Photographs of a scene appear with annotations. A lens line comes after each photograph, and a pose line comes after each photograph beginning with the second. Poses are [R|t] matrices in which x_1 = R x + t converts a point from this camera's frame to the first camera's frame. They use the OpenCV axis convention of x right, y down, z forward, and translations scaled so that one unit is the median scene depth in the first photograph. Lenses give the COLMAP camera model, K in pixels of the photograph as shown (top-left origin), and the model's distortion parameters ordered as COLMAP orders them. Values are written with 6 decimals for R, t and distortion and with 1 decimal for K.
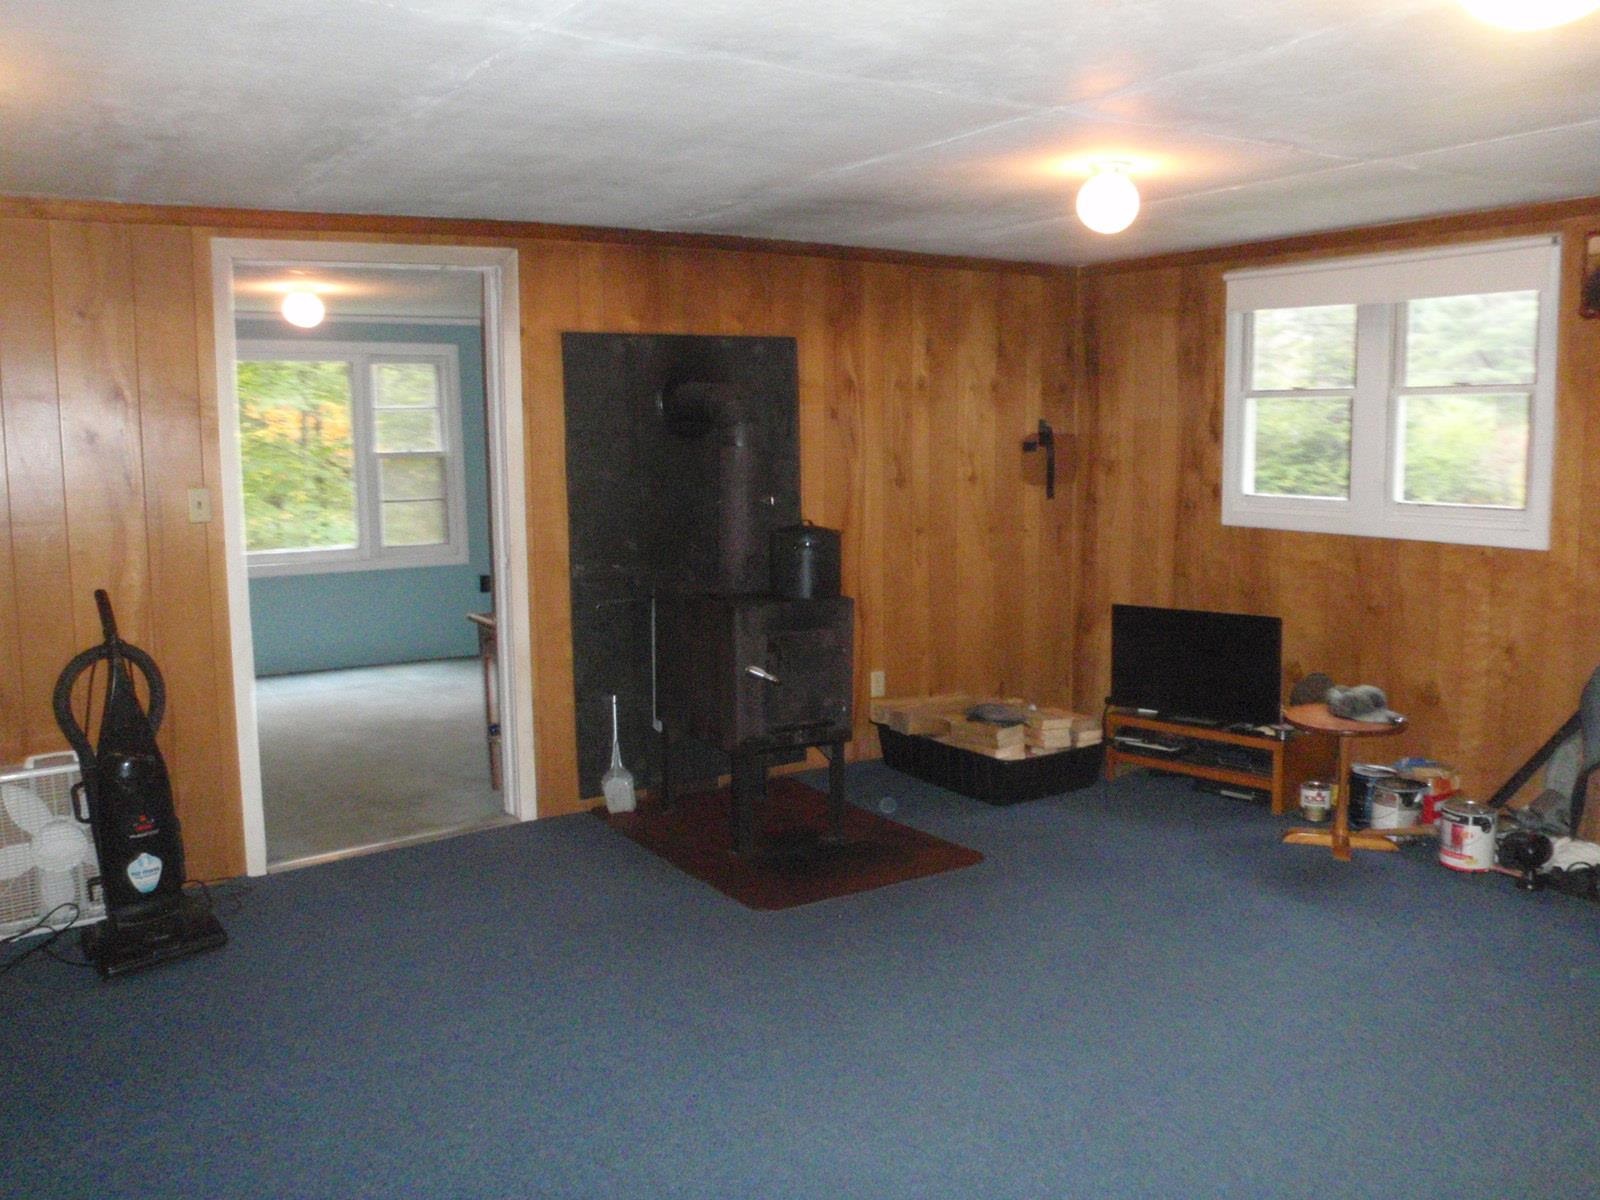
lens RADIAL K [[1345.5, 0, 795.1], [0, 1345.5, 595.4], [0, 0, 1]] dist [-0.081914, 0.067550]
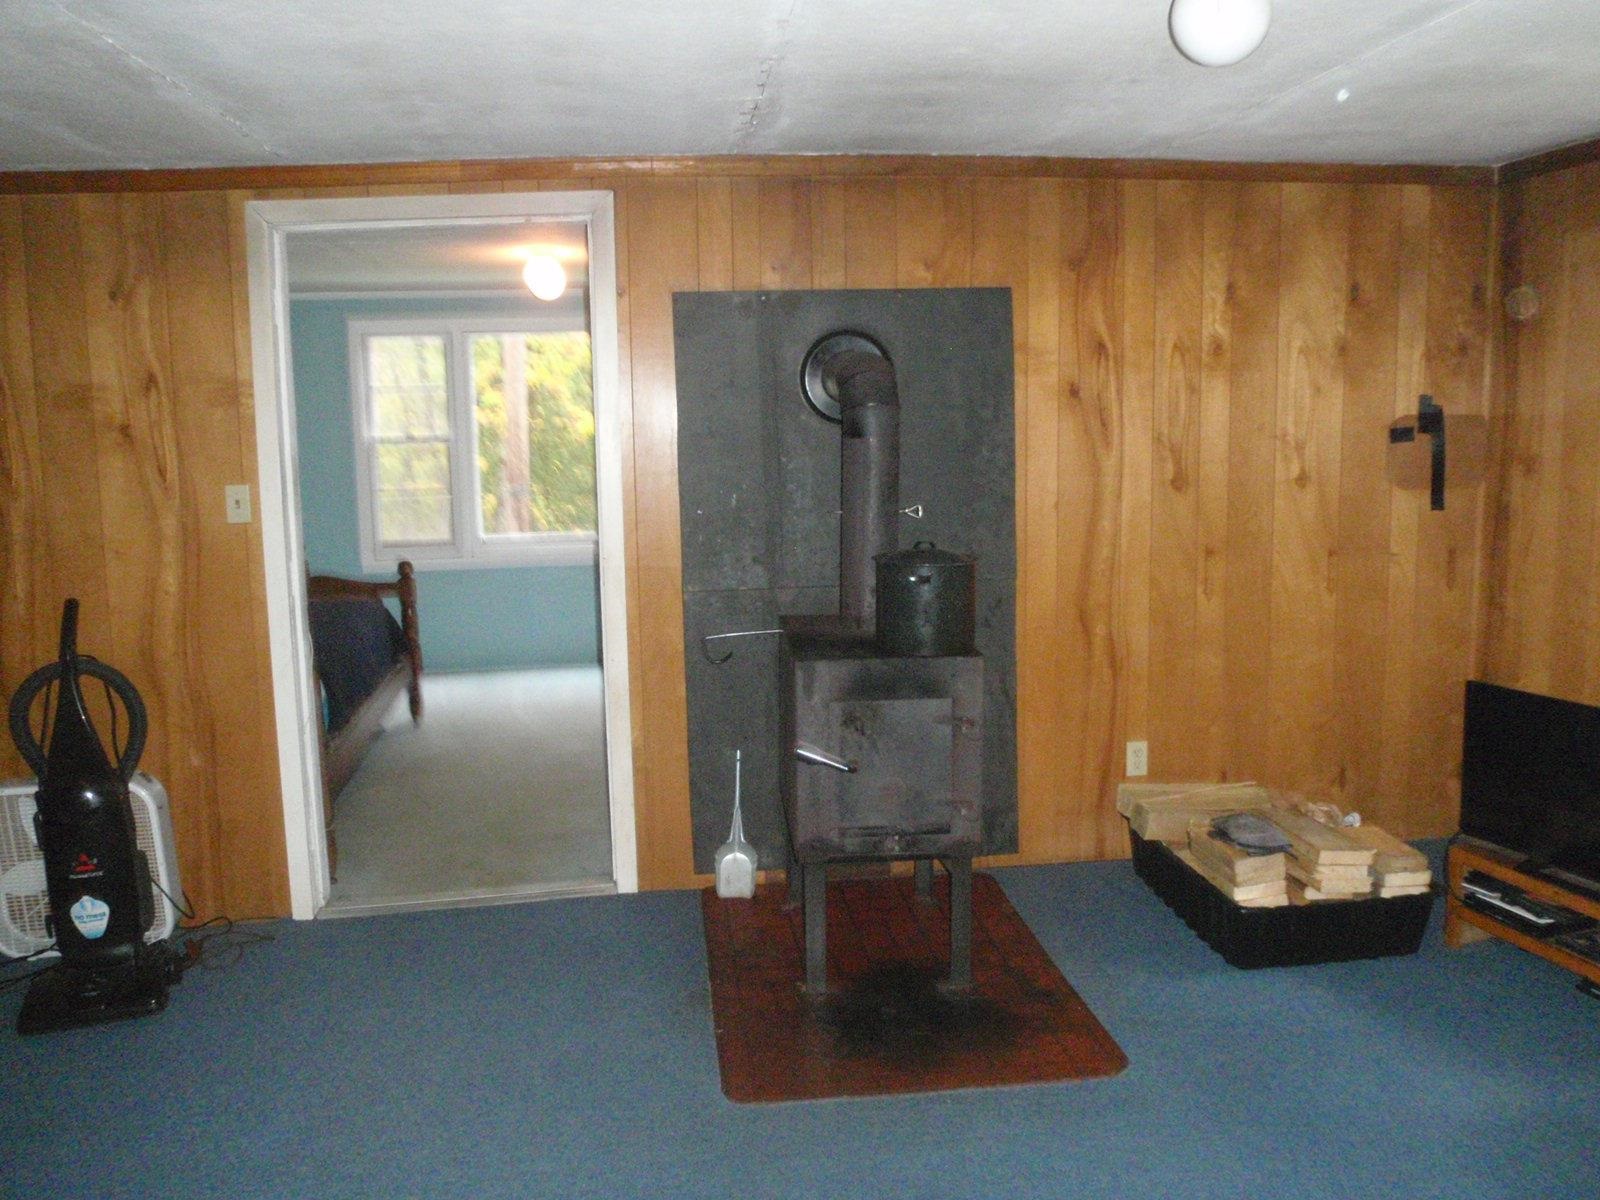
lens RADIAL K [[1353.9, 0, 802.6], [0, 1353.9, 588.4], [0, 0, 1]] dist [-0.055777, 0.002872]
pose [[0.899066, 0.053151, -0.434575, 0.227421], [-0.044890, 0.998563, 0.029260, -0.043227], [0.435506, -0.006798, 0.900160, 0.279438]]
